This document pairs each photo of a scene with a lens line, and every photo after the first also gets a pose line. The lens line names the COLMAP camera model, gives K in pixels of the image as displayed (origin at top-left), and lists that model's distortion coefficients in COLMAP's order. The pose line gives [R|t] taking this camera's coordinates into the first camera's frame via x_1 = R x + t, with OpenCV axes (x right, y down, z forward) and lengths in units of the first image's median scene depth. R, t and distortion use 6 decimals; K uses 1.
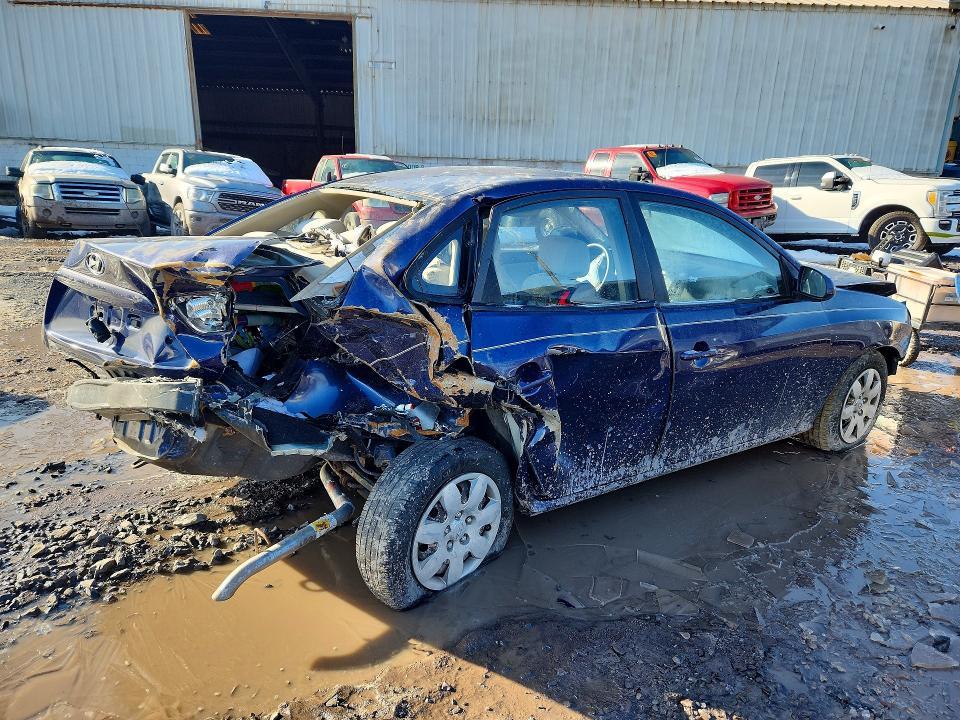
lens RADIAL K [[724.1, 0, 480.0], [0, 724.1, 360.0], [0, 0, 1]] dist [-0.005425, -0.012685]
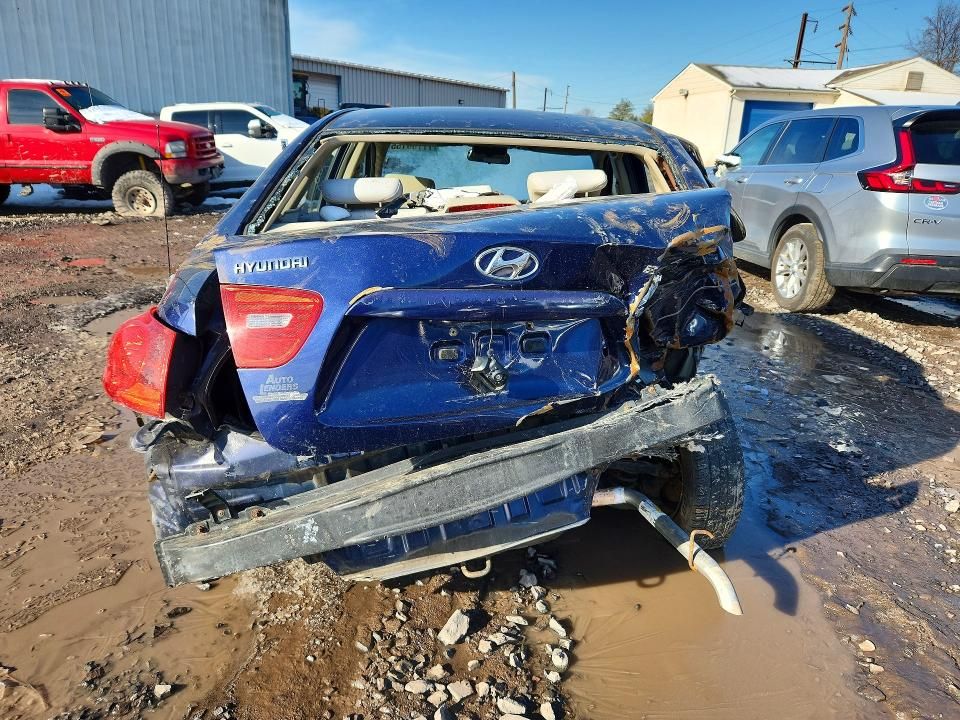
lens RADIAL K [[724.1, 0, 480.0], [0, 724.1, 360.0], [0, 0, 1]] dist [-0.005425, -0.012685]
pose [[0.488766, -0.252162, 0.835178, -0.307096], [0.193411, 0.964815, 0.178114, -0.048638], [-0.850706, 0.074477, 0.520339, 0.204390]]
